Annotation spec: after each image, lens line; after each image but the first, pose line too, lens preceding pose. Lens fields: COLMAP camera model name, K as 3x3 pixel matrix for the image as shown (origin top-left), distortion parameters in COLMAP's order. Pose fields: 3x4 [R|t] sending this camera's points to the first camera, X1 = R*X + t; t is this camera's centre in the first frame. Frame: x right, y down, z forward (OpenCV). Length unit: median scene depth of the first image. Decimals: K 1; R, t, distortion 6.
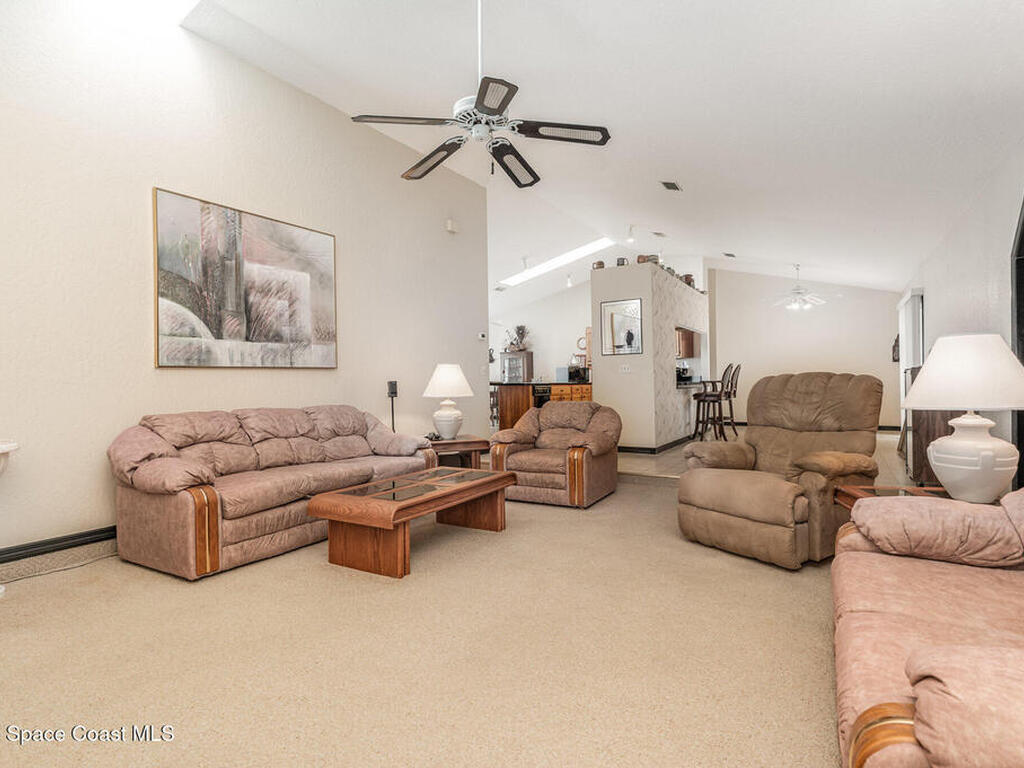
lens RADIAL K [[546.0, 0, 514.2], [0, 546.0, 390.5], [0, 0, 1]] dist [-0.001351, -0.000174]
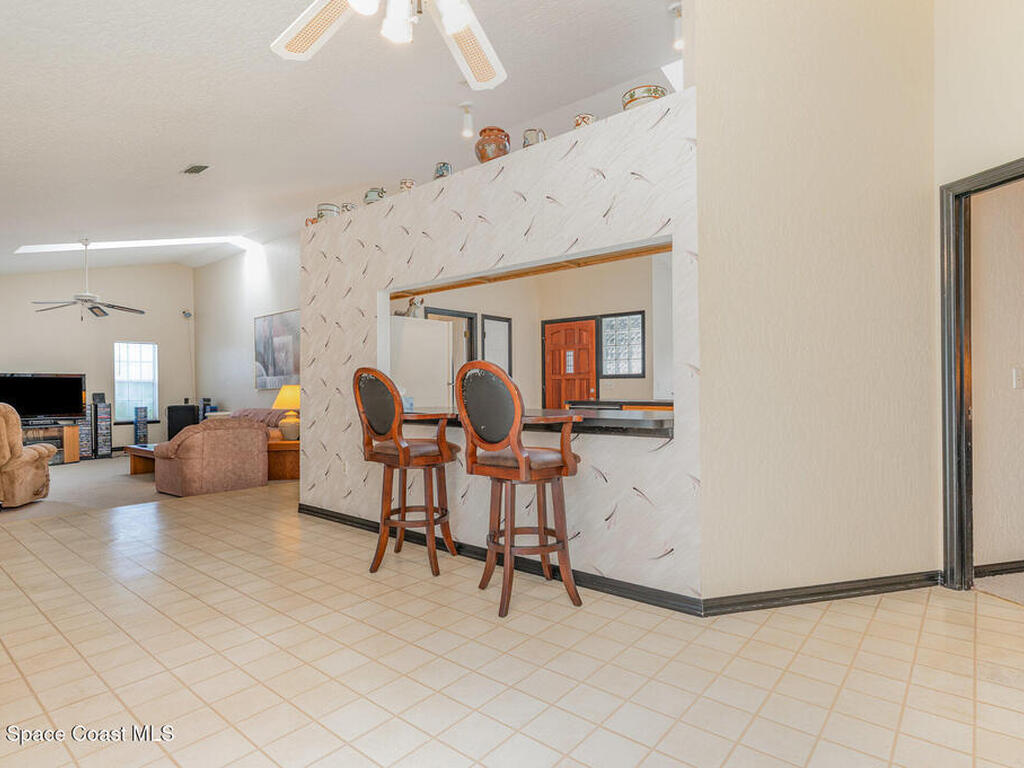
lens RADIAL K [[546.0, 0, 514.2], [0, 546.0, 390.5], [0, 0, 1]] dist [-0.001351, -0.000174]
pose [[-0.147086, 0.019293, -0.988935, 1.294785], [0.002063, 0.999814, 0.019199, -0.068056], [0.989122, 0.000784, -0.147099, 2.006965]]
